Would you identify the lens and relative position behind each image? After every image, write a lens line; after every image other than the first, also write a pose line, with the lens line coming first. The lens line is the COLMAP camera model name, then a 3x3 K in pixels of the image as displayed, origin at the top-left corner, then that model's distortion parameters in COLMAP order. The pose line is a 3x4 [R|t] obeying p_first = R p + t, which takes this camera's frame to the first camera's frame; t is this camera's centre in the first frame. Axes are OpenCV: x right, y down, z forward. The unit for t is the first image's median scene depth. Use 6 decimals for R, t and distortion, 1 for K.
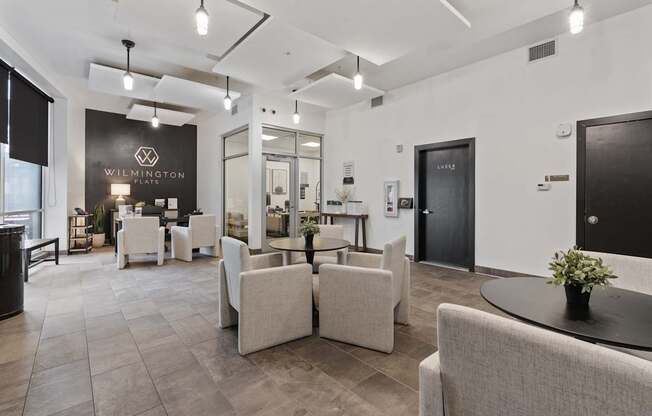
lens RADIAL K [[302.2, 0, 327.1], [0, 302.2, 198.3], [0, 0, 1]] dist [-0.001238, 0.000331]
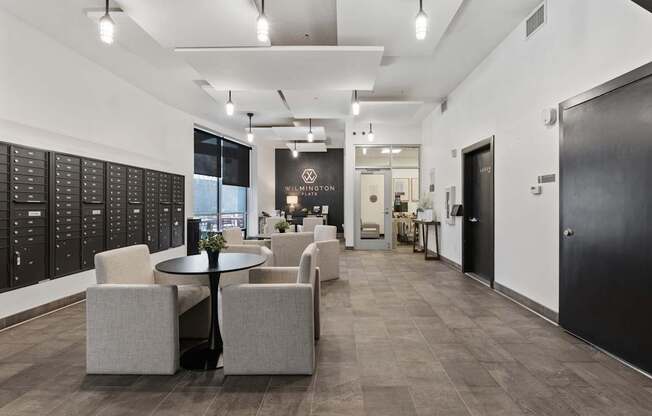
lens RADIAL K [[302.2, 0, 330.8], [0, 302.2, 206.5], [0, 0, 1]] dist [-0.001238, 0.000331]
pose [[0.746648, -0.000479, -0.665219, 0.507614], [0.001351, 0.999999, 0.000796, 0.002645], [0.665218, -0.001493, 0.746648, 0.020216]]
